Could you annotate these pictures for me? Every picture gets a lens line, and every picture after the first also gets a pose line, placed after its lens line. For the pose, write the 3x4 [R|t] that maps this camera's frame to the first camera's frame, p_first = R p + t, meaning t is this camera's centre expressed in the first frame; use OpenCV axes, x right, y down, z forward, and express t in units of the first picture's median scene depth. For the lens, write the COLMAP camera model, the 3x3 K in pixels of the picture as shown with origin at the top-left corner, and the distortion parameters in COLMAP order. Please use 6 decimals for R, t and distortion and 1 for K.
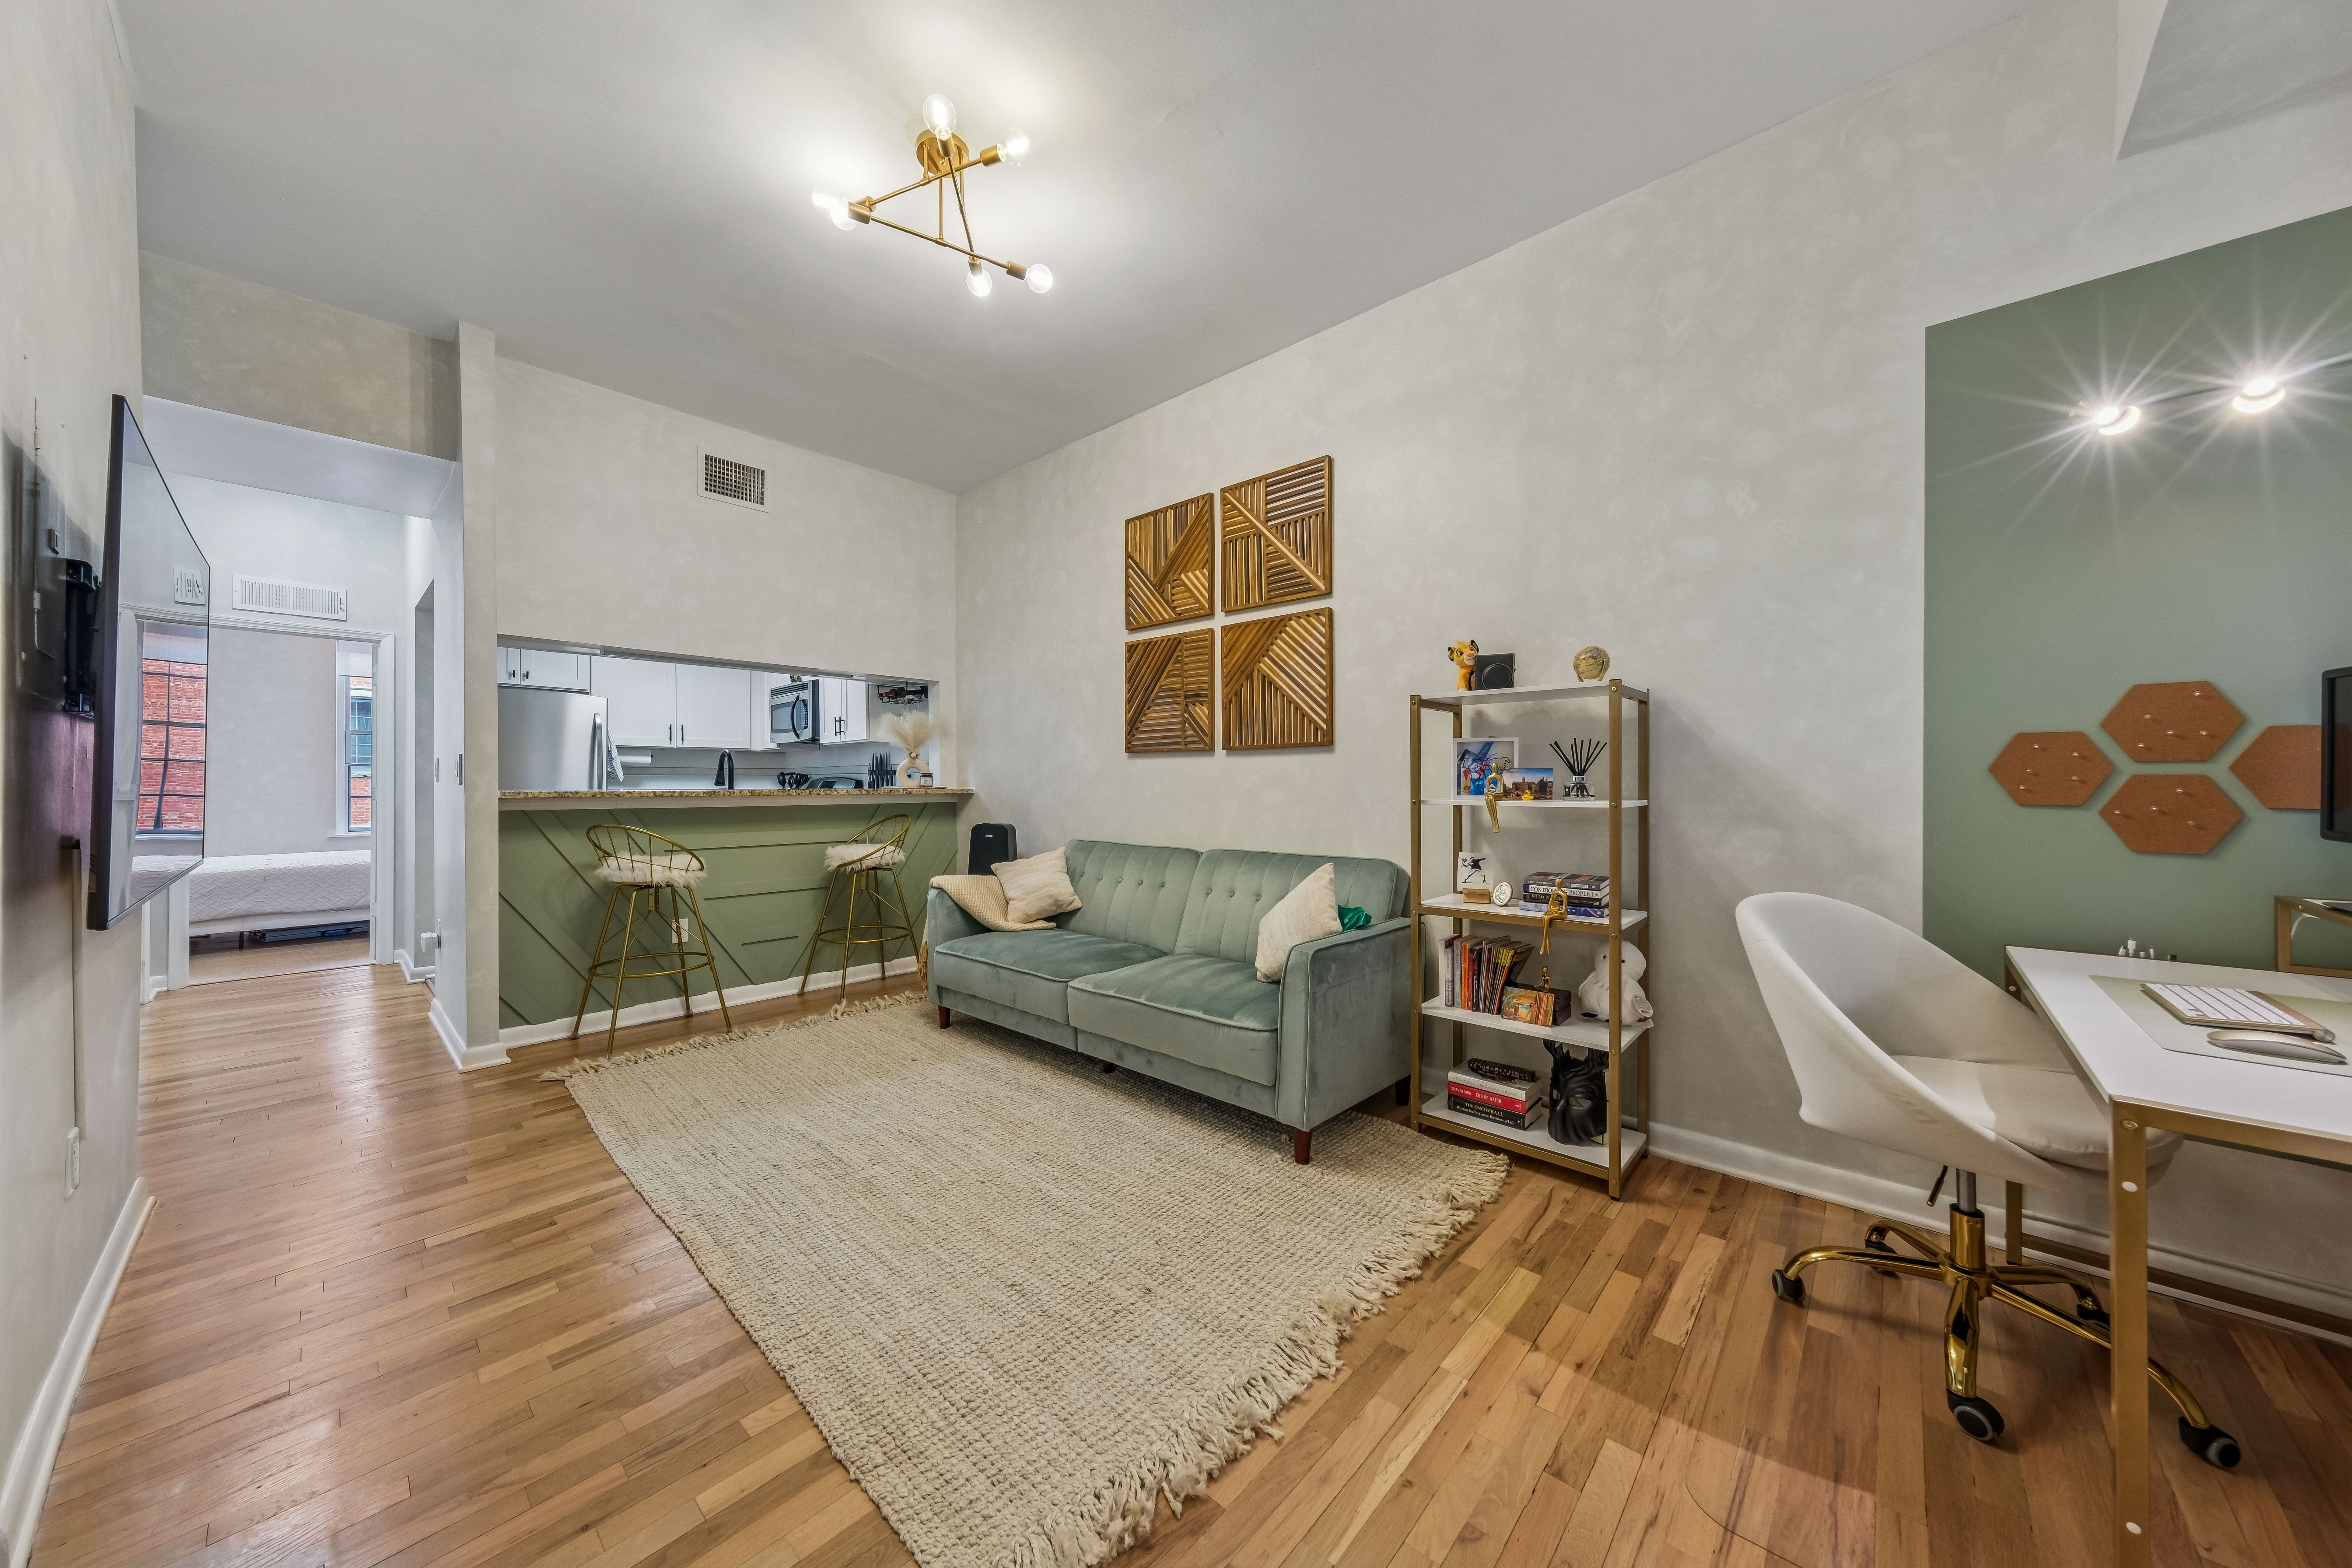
lens RADIAL K [[801.0, 0, 1146.8], [0, 801.0, 790.4], [0, 0, 1]] dist [-0.001843, 0.005064]
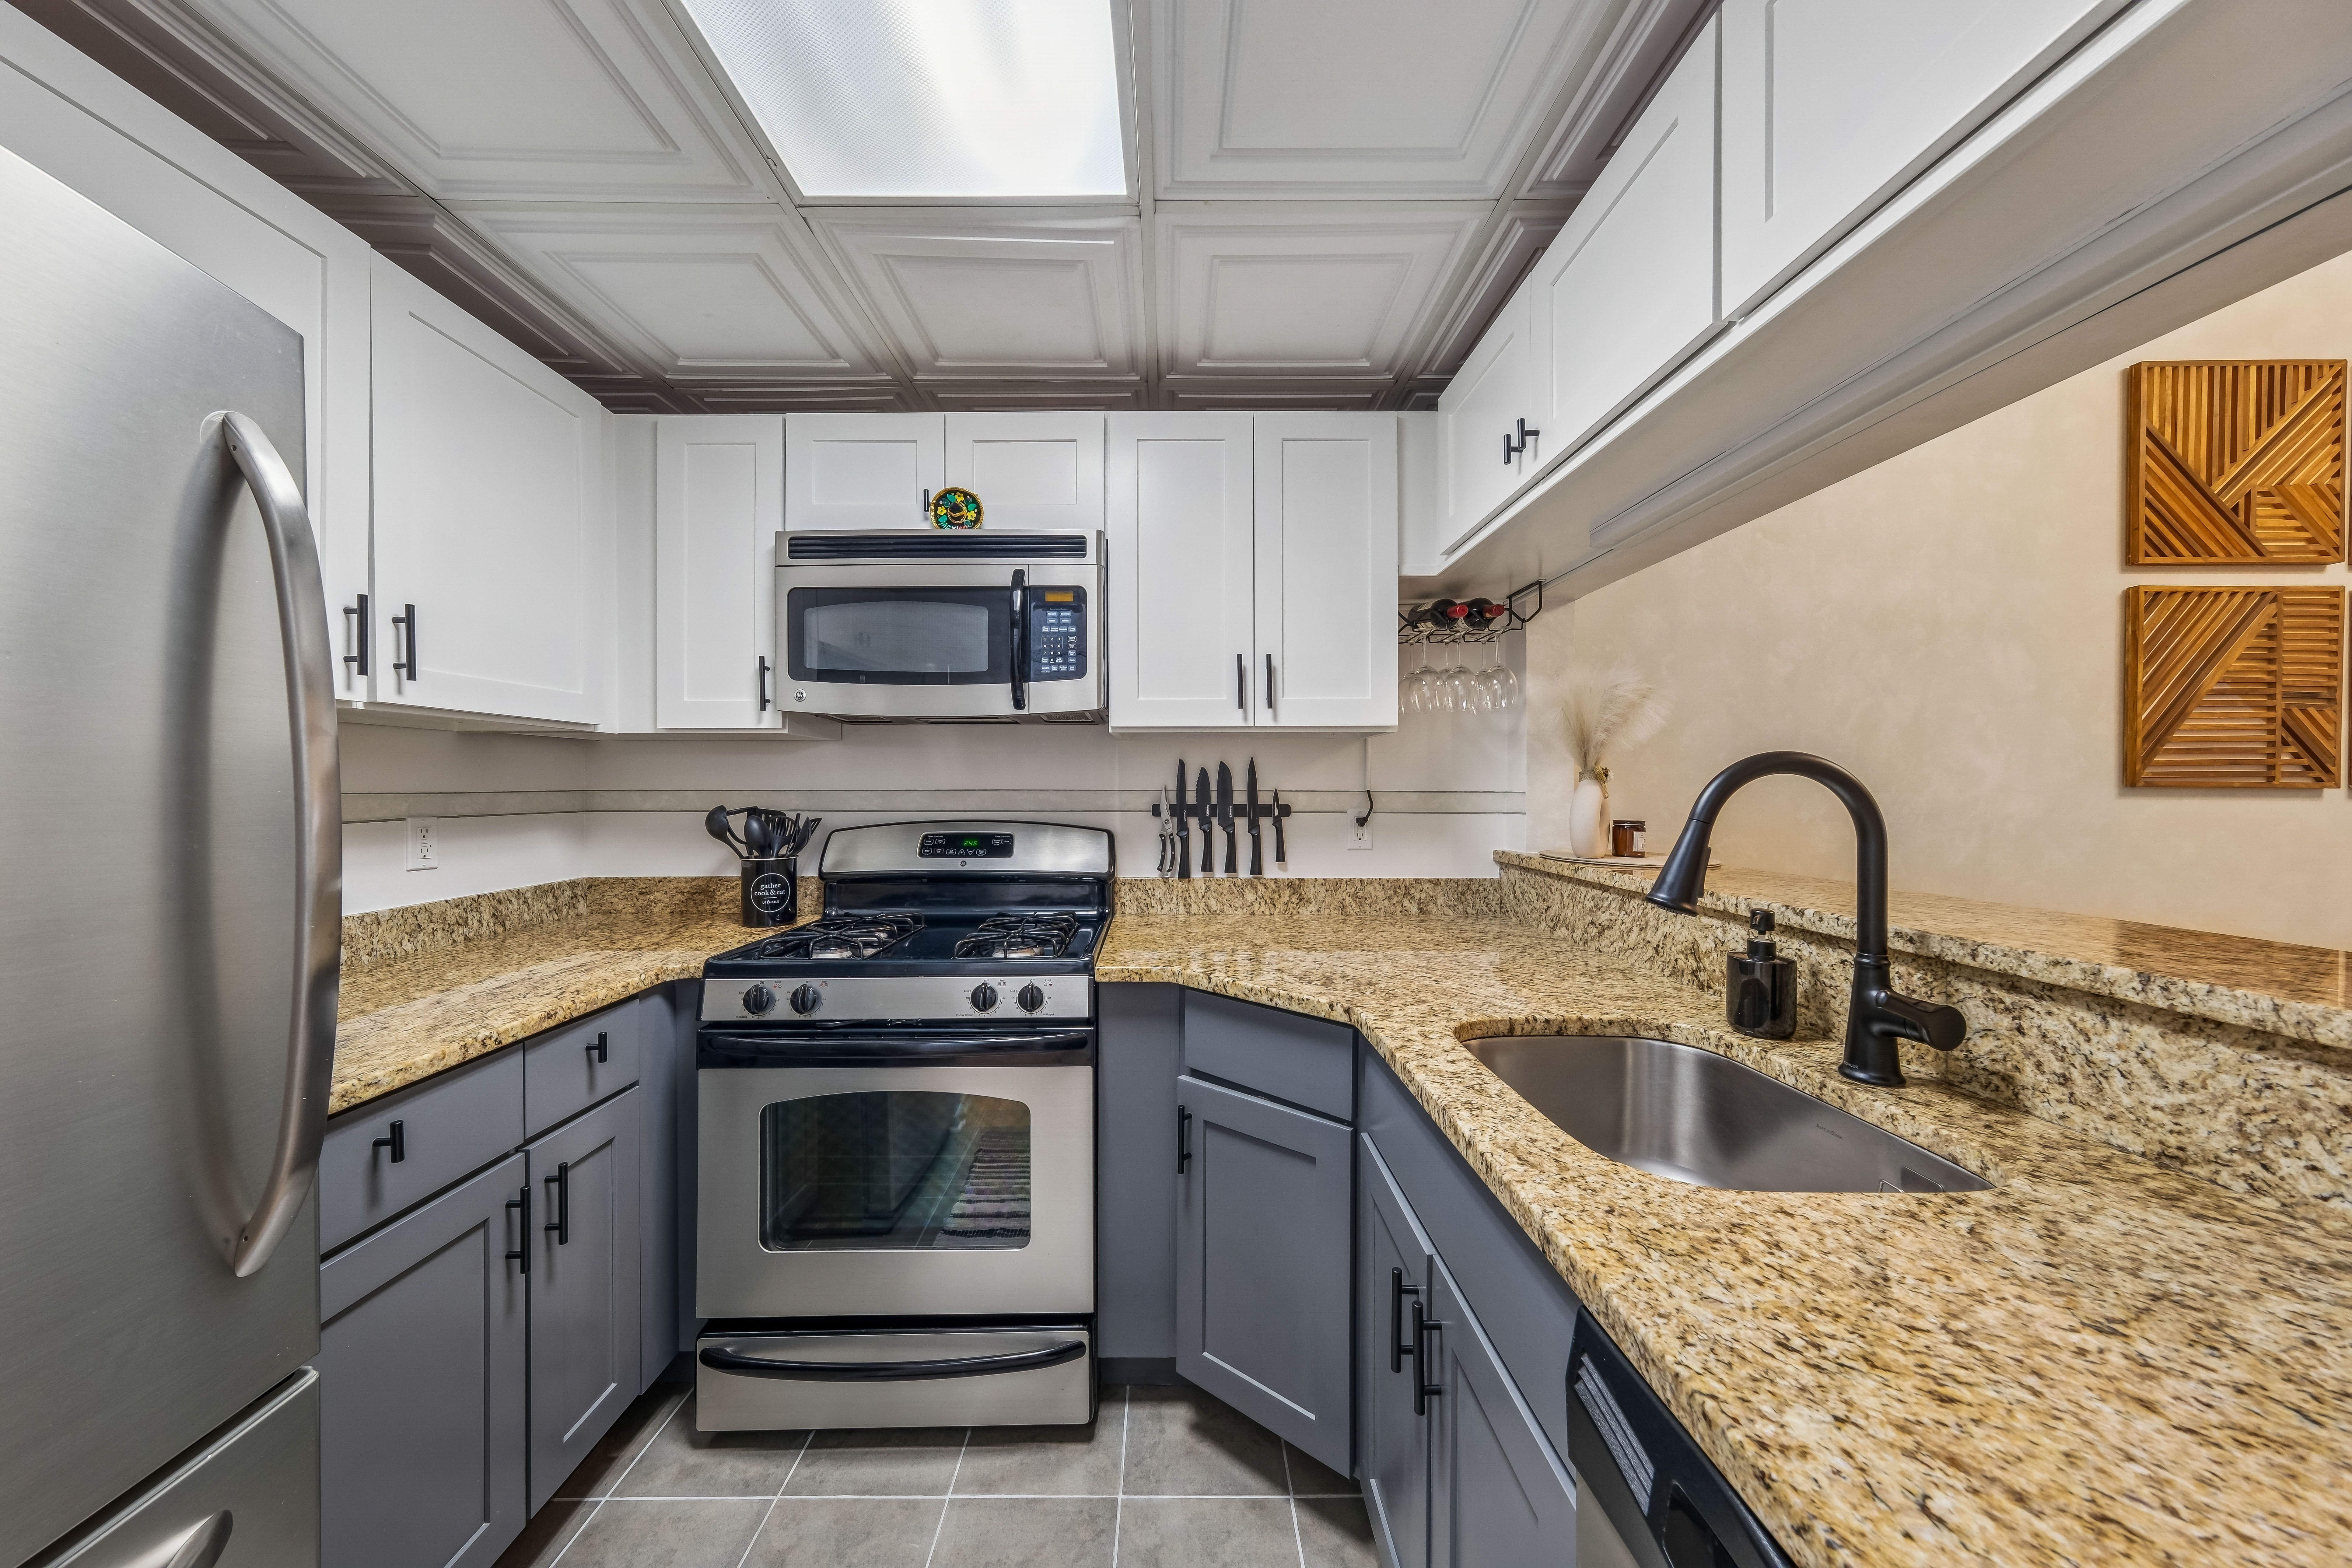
lens RADIAL K [[807.8, 0, 1176.0], [0, 807.8, 784.0], [0, 0, 1]] dist [0.000351, 0.004216]
pose [[0.723971, -0.003062, 0.689823, -1.327144], [0.000603, 0.999993, 0.003806, -0.076792], [-0.689830, -0.002340, 0.723968, 1.563376]]
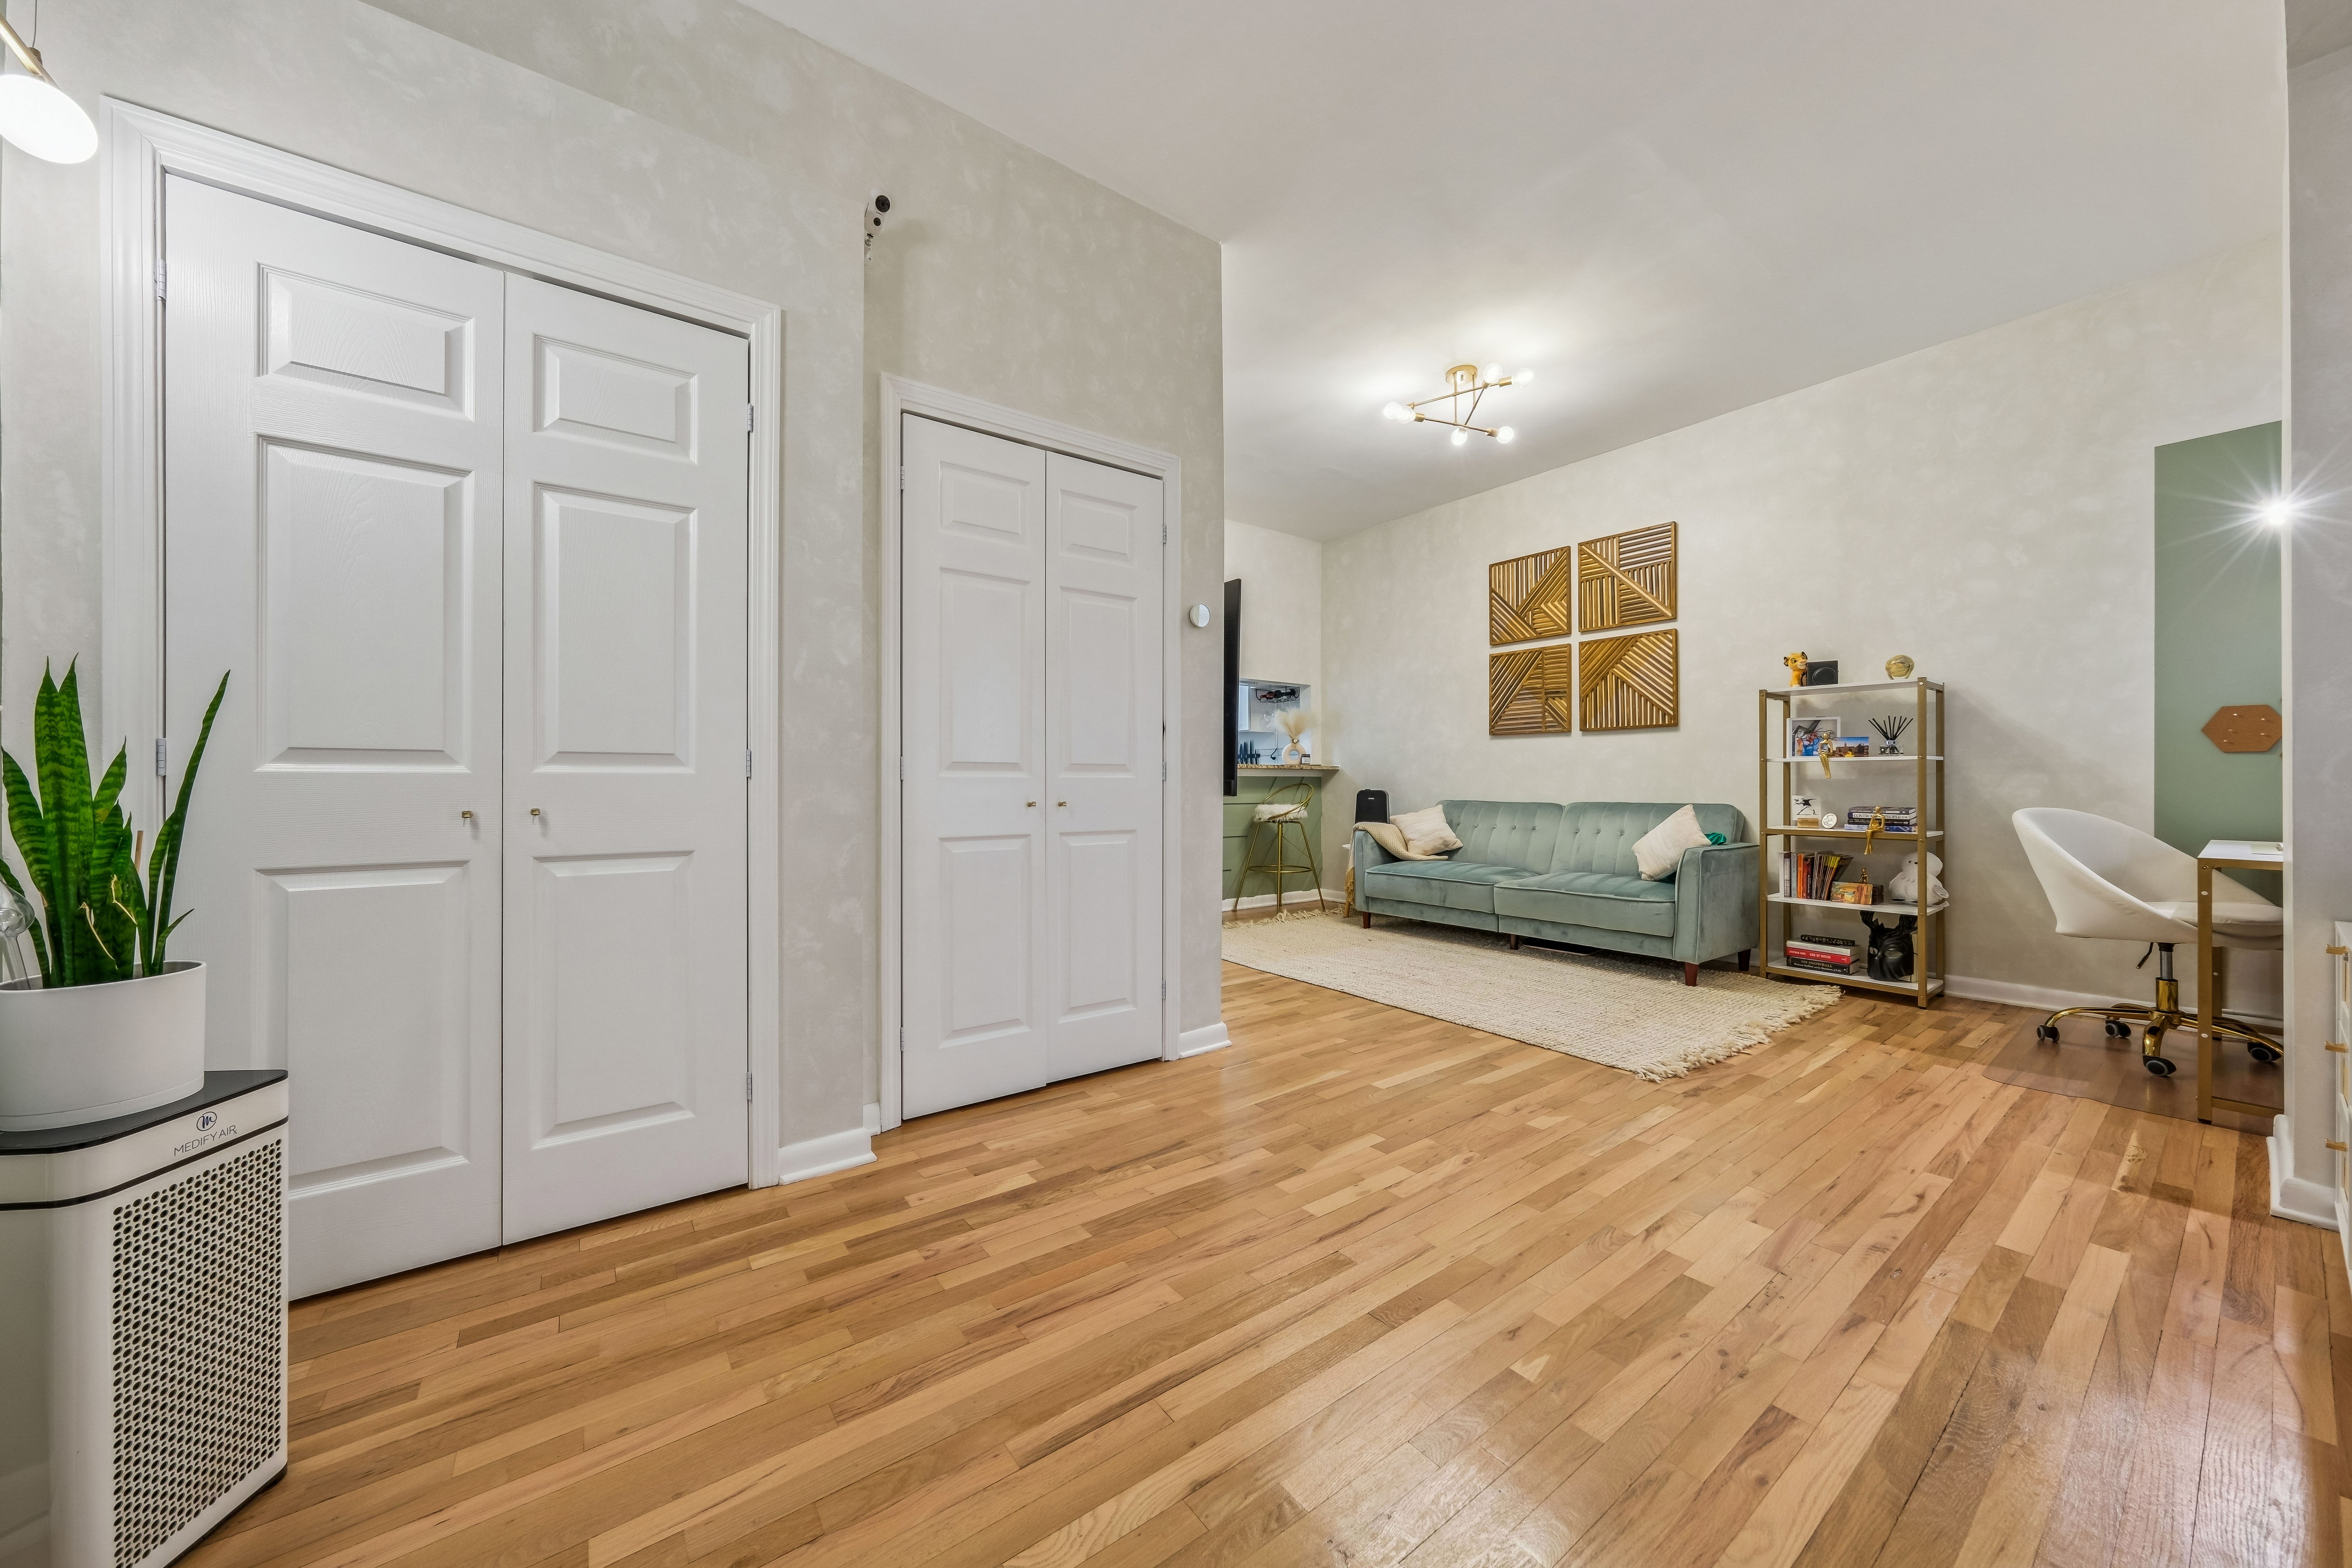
lens RADIAL K [[807.8, 0, 1176.0], [0, 807.8, 784.0], [0, 0, 1]] dist [0.000351, 0.004216]
pose [[0.985361, 0.001007, -0.170479, -0.474267], [-0.002100, 0.999978, -0.006232, 0.067456], [0.170469, 0.006499, 0.985342, -0.661286]]
